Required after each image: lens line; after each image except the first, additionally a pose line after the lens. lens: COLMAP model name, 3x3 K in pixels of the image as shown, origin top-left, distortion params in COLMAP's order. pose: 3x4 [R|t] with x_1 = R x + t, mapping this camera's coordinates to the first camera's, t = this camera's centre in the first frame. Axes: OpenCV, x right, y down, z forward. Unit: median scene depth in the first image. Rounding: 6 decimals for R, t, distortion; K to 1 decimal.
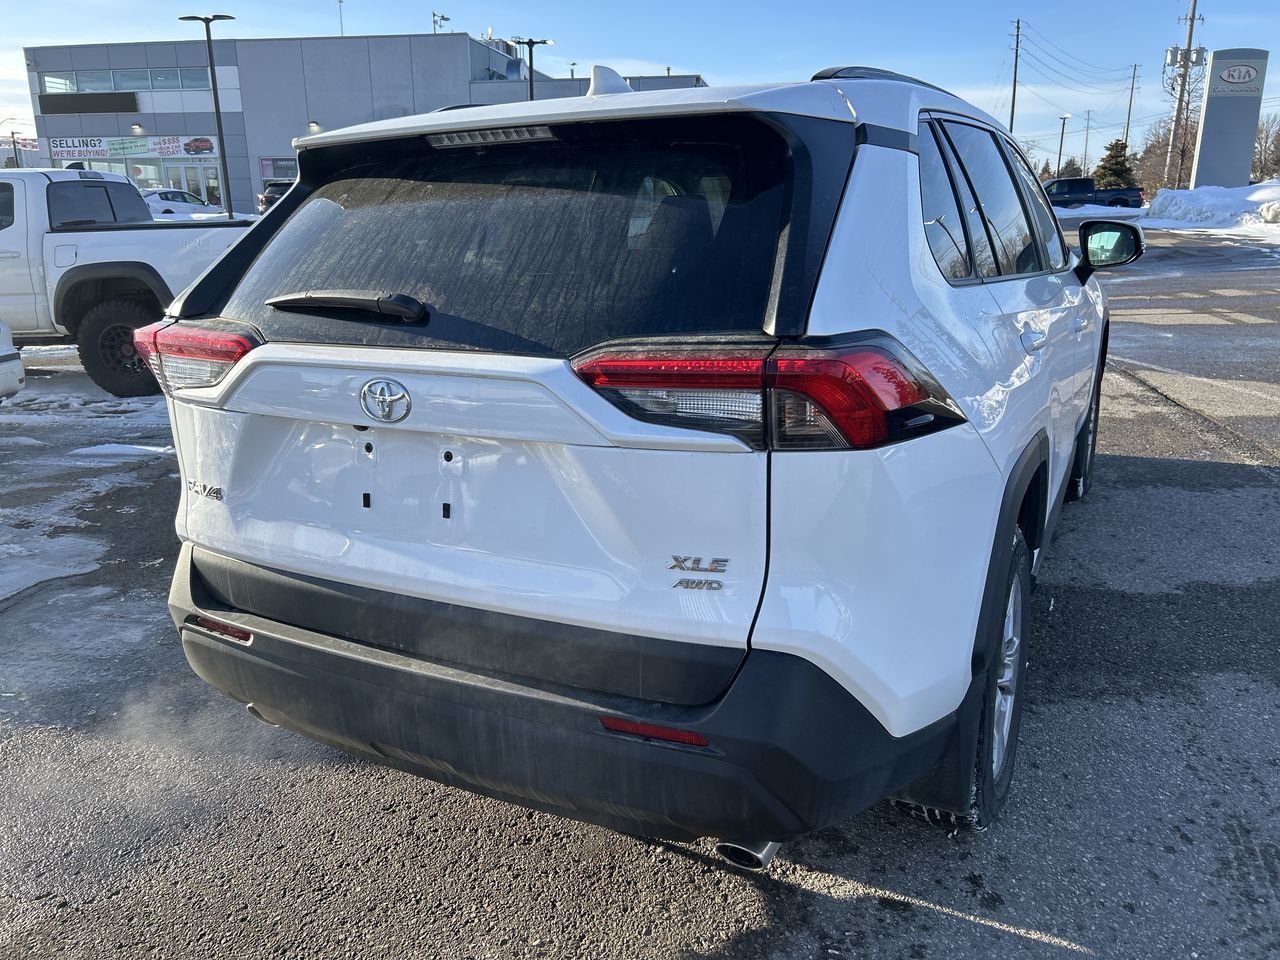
lens RADIAL K [[975.4, 0, 640.0], [0, 975.4, 480.0], [0, 0, 1]] dist [0.051553, -0.053204]
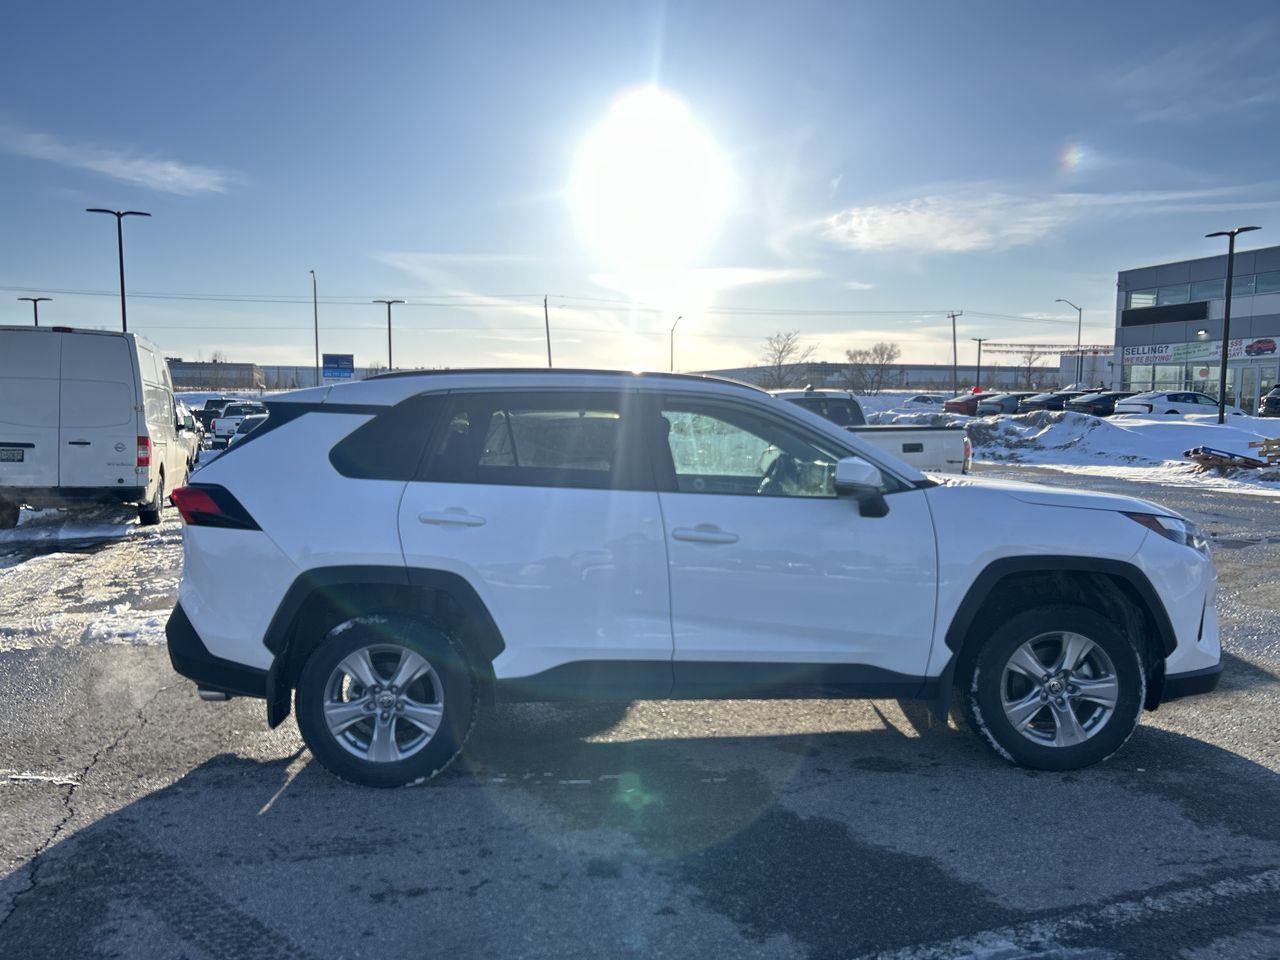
lens RADIAL K [[975.4, 0, 640.0], [0, 975.4, 480.0], [0, 0, 1]] dist [0.051553, -0.053204]
pose [[0.483349, 0.077066, -0.872029, 0.146670], [-0.241498, 0.969203, -0.048204, -0.014808], [0.841459, 0.233892, 0.487074, 0.032058]]
